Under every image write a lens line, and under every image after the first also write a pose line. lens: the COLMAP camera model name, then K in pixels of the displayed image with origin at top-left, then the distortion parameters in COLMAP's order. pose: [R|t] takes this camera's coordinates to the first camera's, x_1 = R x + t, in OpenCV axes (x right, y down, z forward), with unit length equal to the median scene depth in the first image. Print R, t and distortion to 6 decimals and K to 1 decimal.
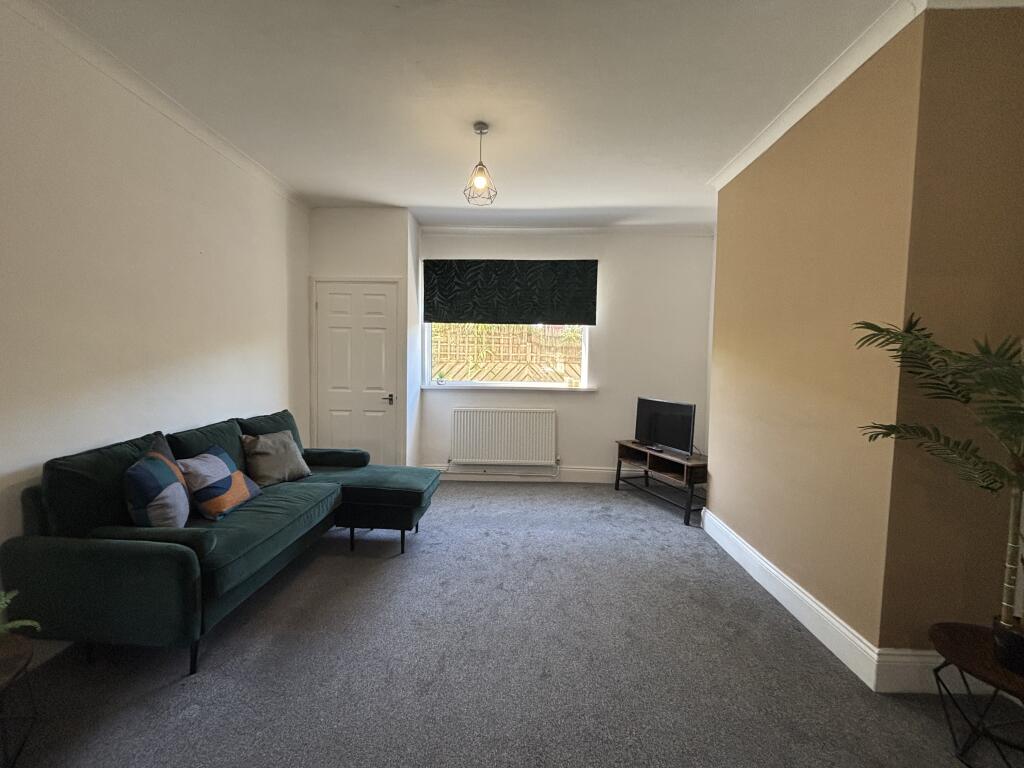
lens RADIAL K [[417.8, 0, 509.7], [0, 417.8, 382.2], [0, 0, 1]] dist [0.000483, -0.001616]
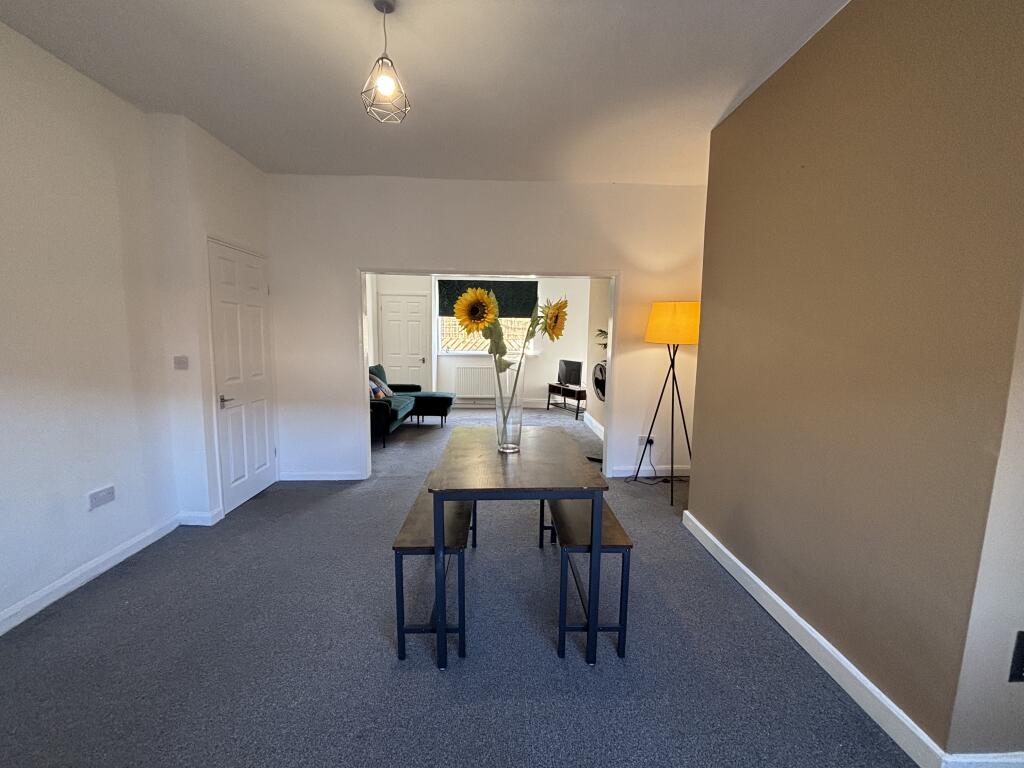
lens RADIAL K [[417.8, 0, 512.5], [0, 417.8, 384.9], [0, 0, 1]] dist [0.000483, -0.001616]
pose [[0.996912, -0.008392, 0.078072, -0.049036], [0.003022, 0.997636, 0.068652, 0.029473], [-0.078464, -0.068204, 0.994581, -1.023792]]
